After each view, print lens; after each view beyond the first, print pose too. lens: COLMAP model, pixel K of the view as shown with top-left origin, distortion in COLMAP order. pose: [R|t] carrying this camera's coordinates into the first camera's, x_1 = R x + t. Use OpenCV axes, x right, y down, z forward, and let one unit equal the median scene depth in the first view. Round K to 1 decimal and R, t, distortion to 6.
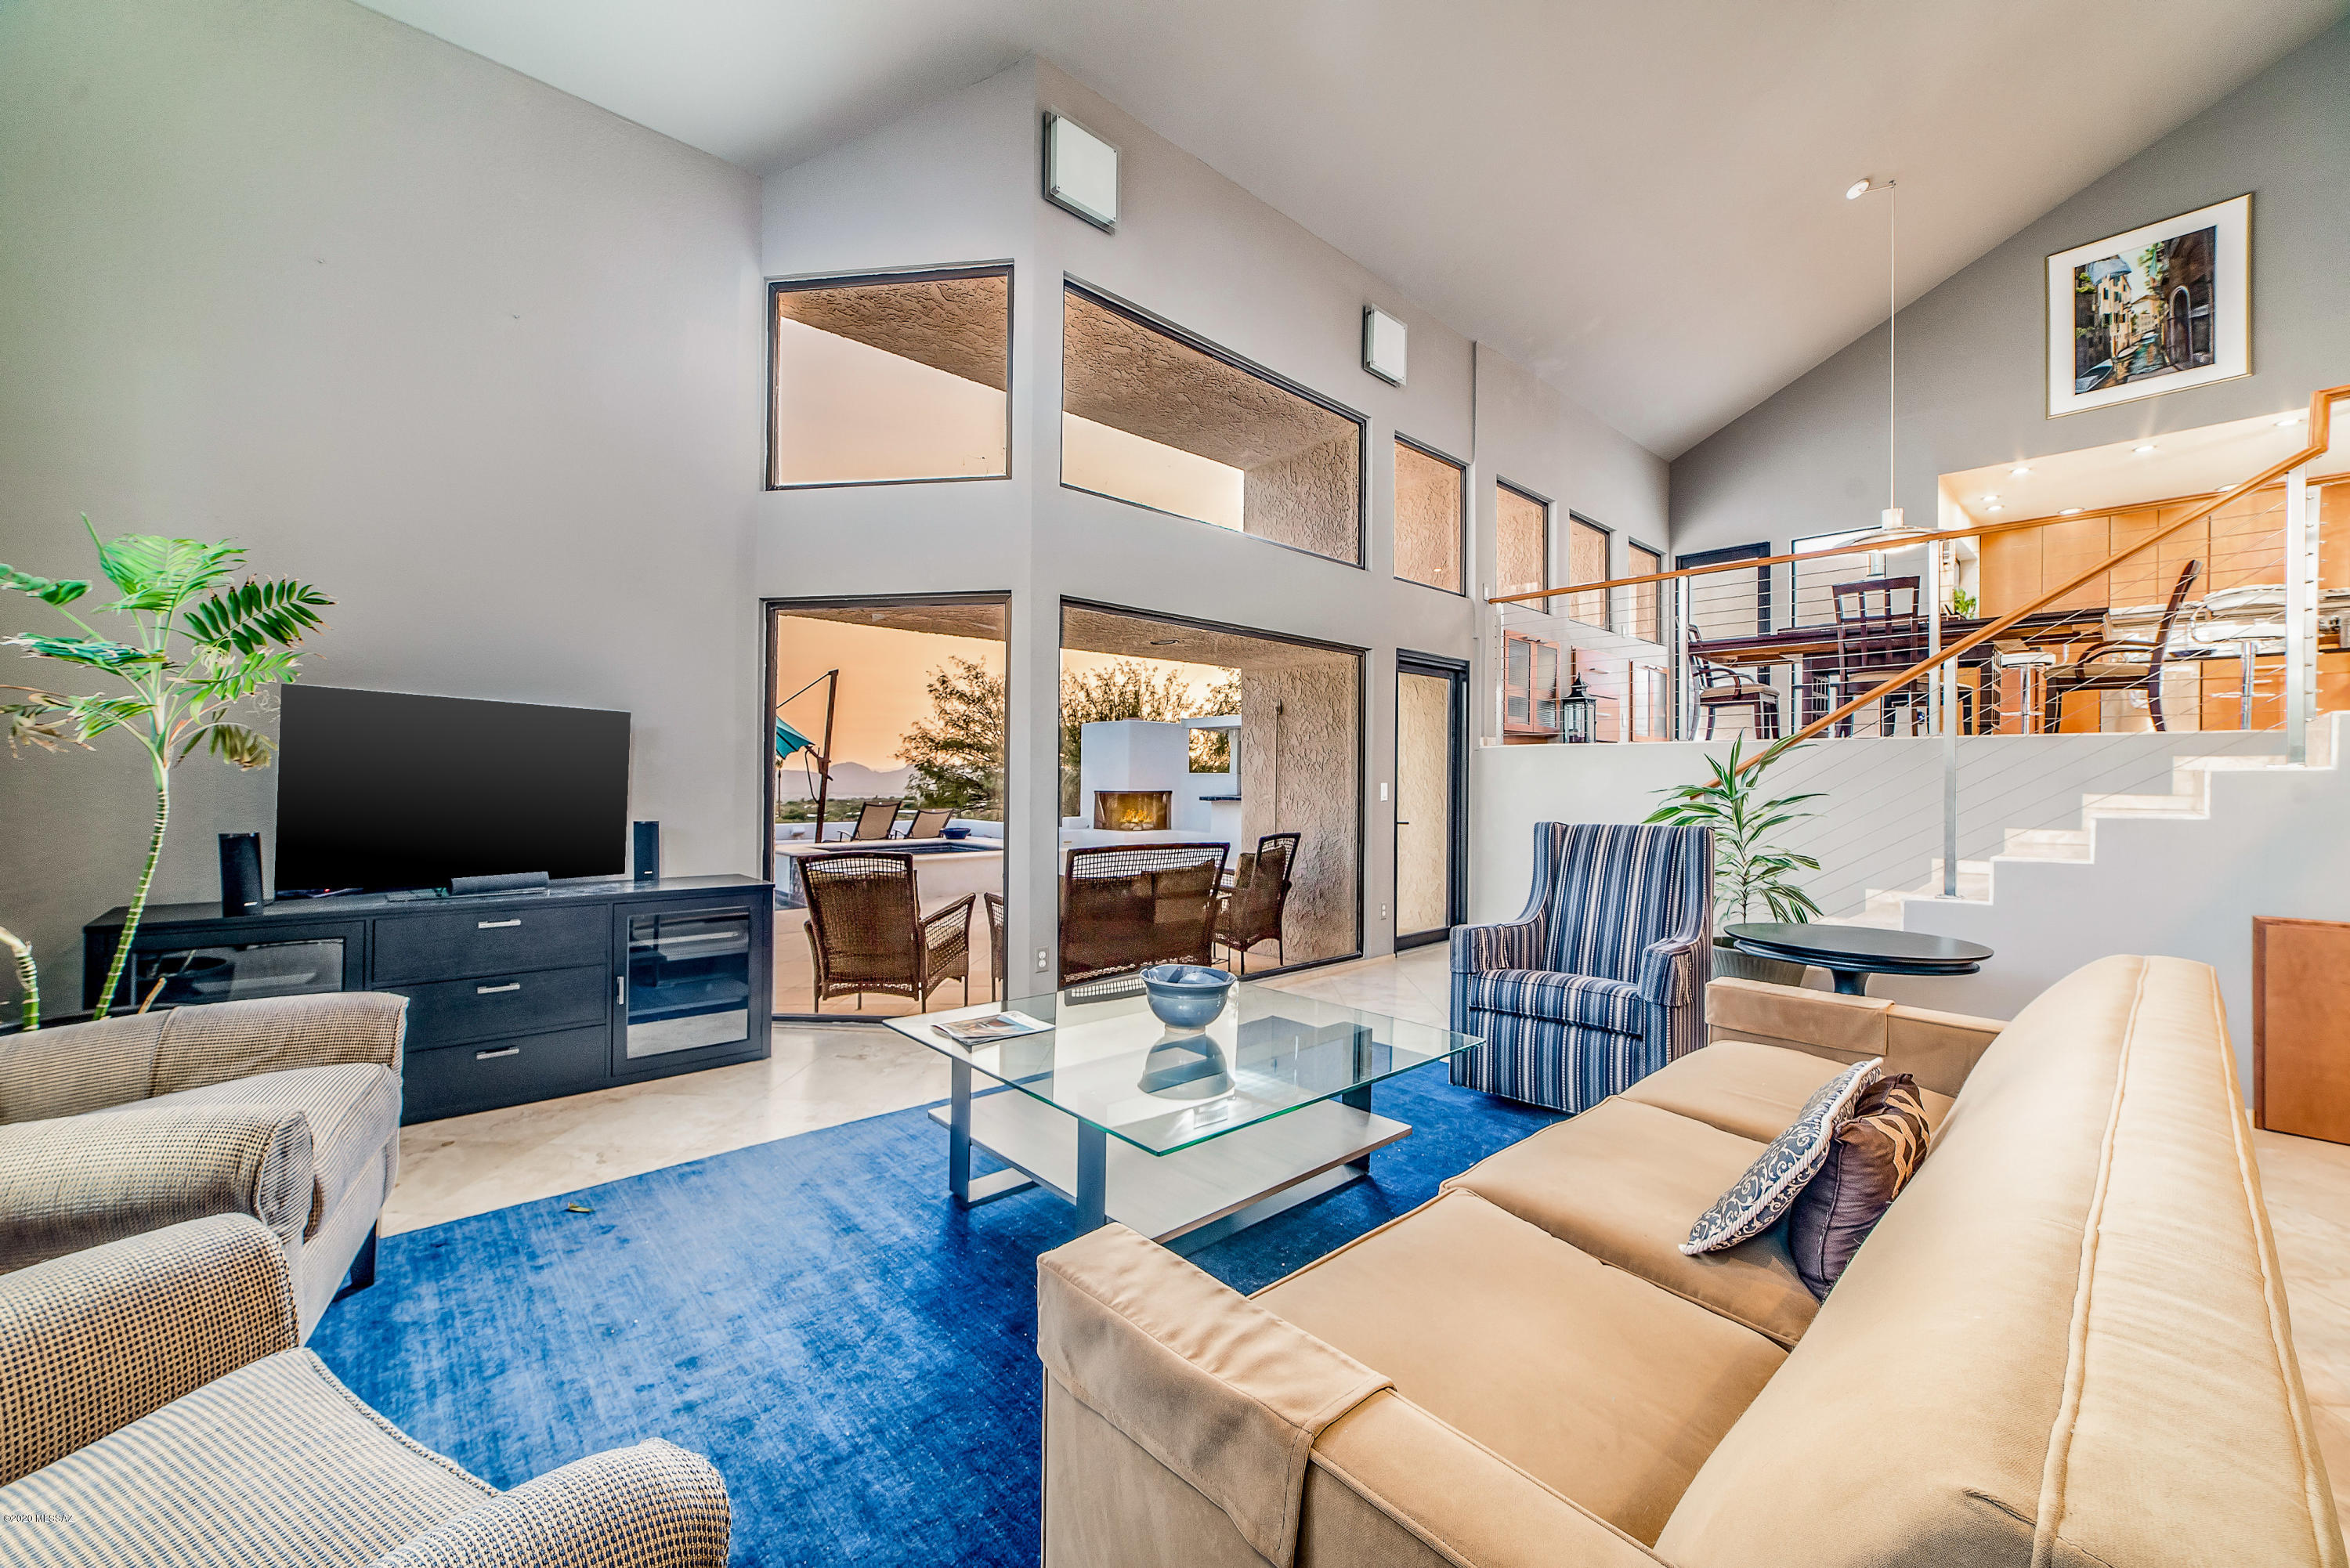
lens RADIAL K [[912.2, 0, 1185.1], [0, 912.2, 777.8], [0, 0, 1]] dist [0.000319, -0.000086]
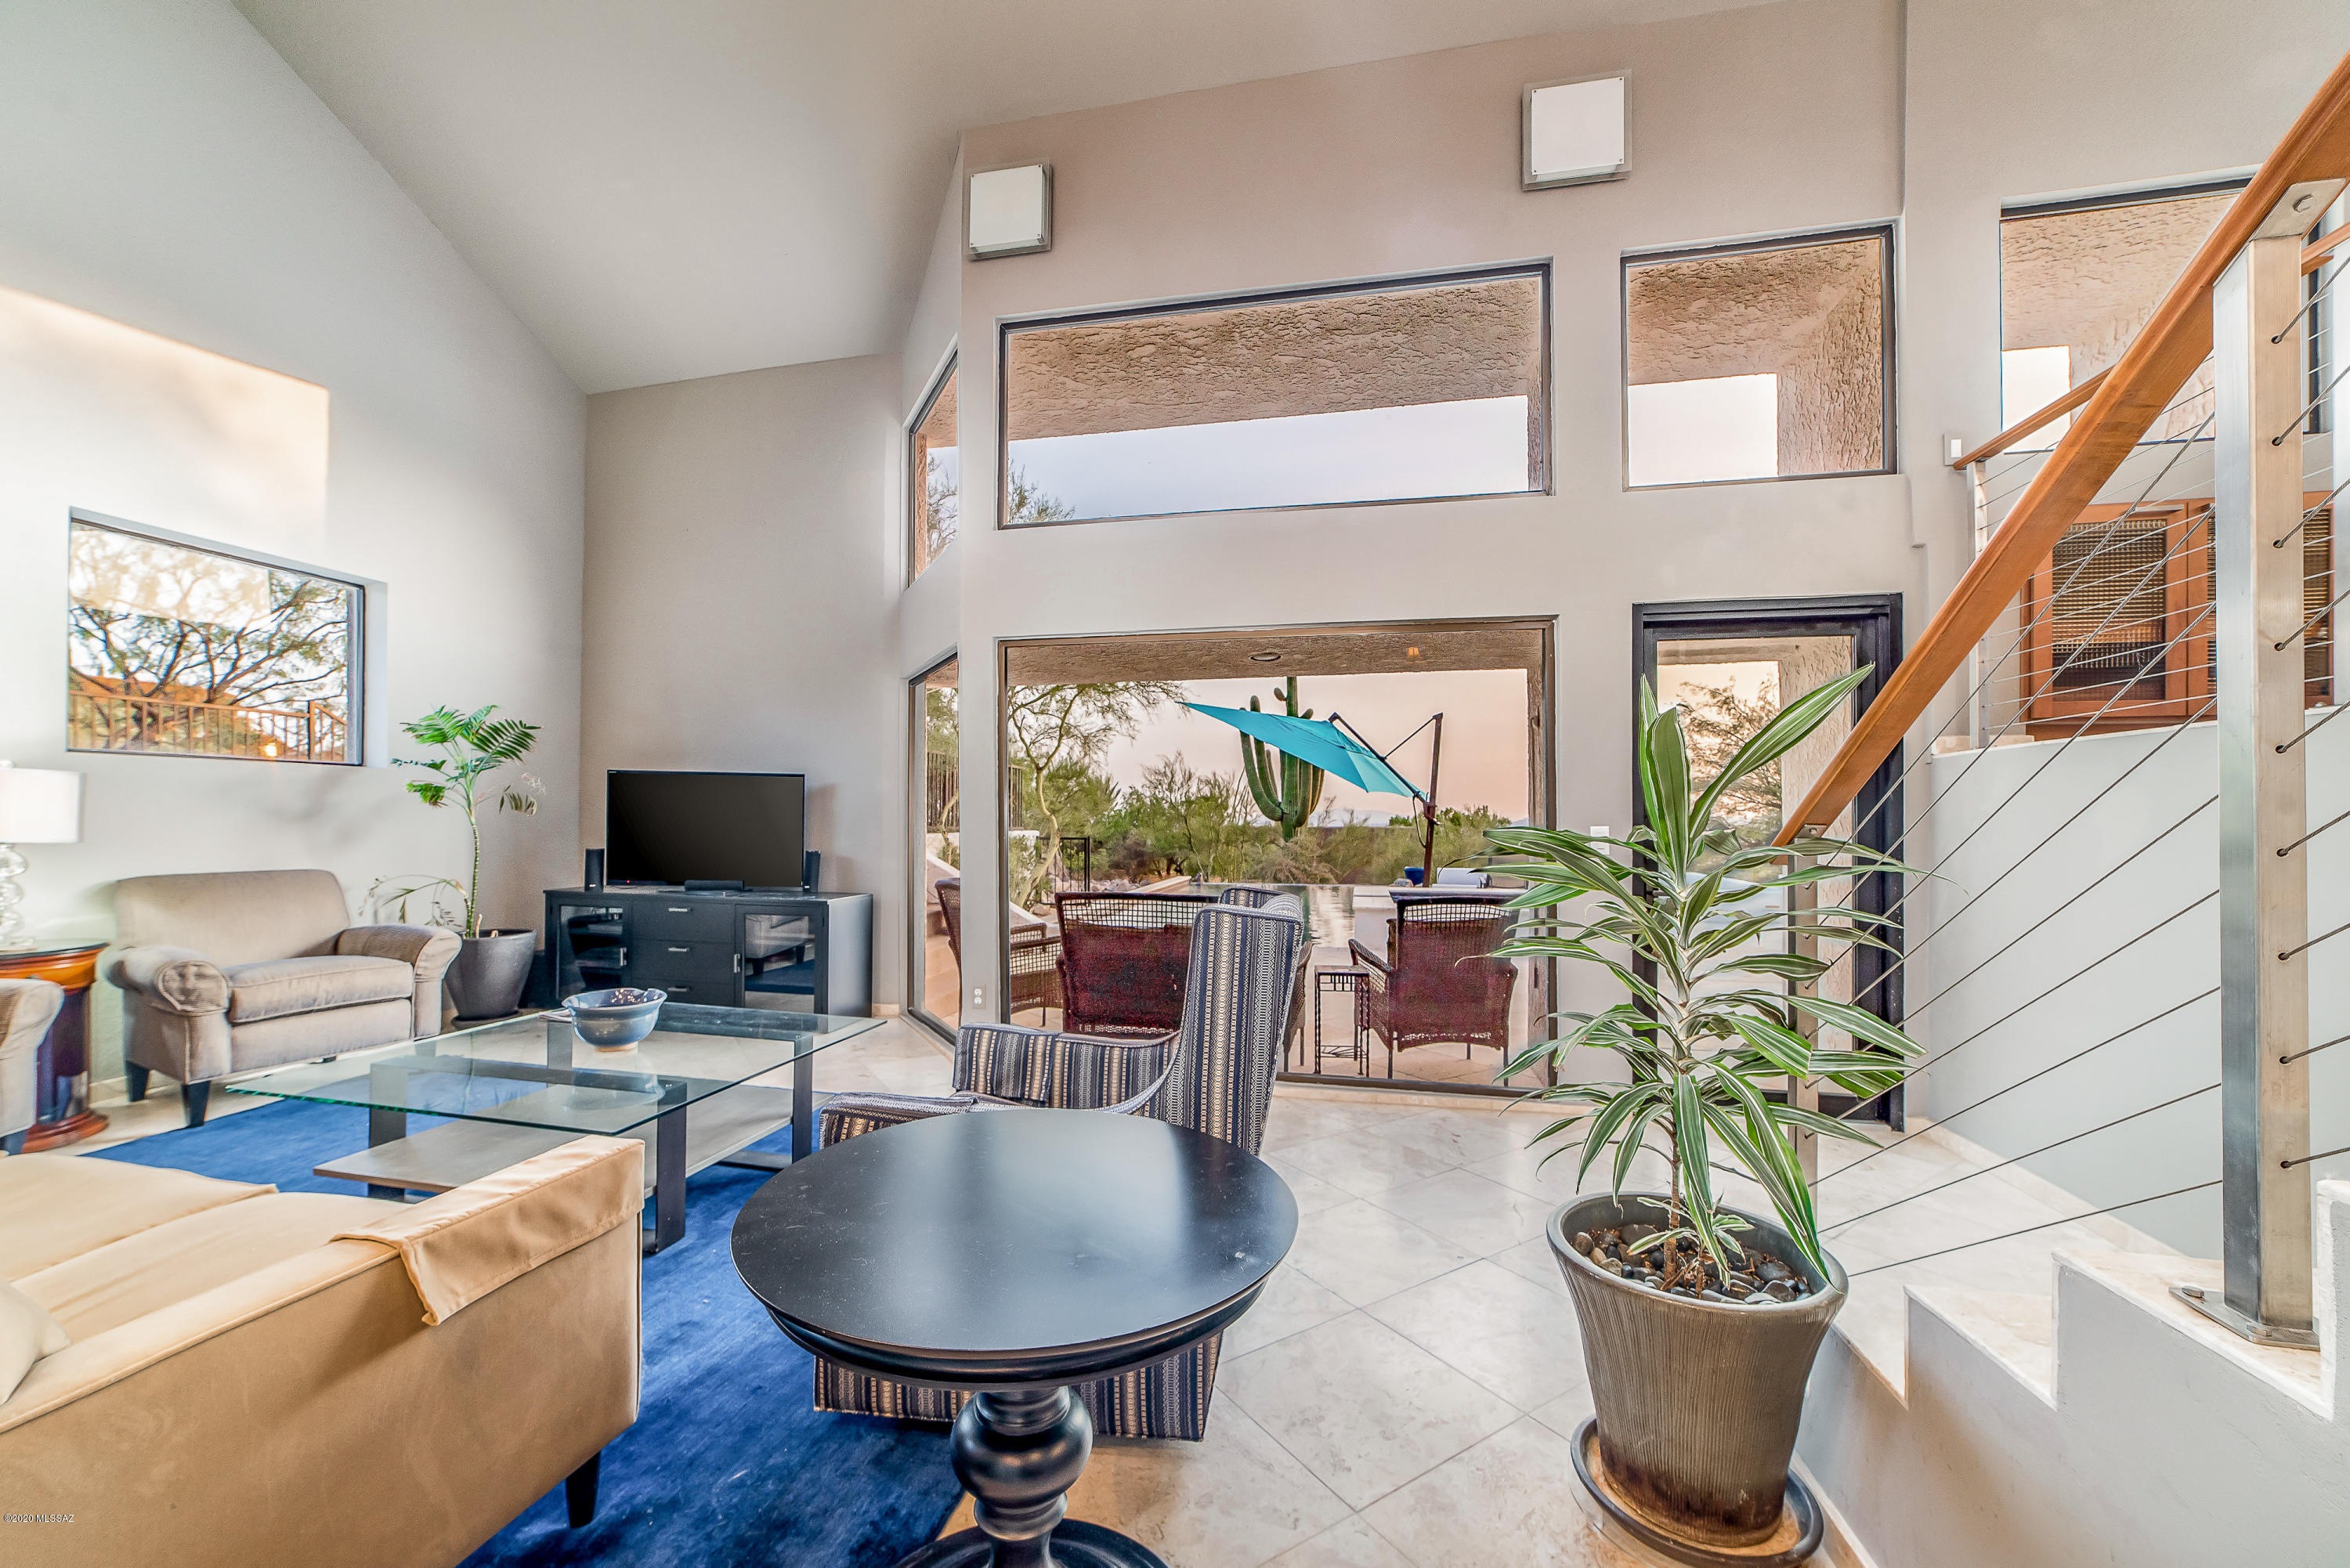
lens RADIAL K [[912.2, 0, 1178.0], [0, 912.2, 801.5], [0, 0, 1]] dist [0.000319, -0.000086]
pose [[0.576092, -0.021001, -0.817115, 0.541888], [-0.001162, 0.999648, -0.026512, 0.006002], [0.817384, 0.016223, 0.575865, 0.402895]]
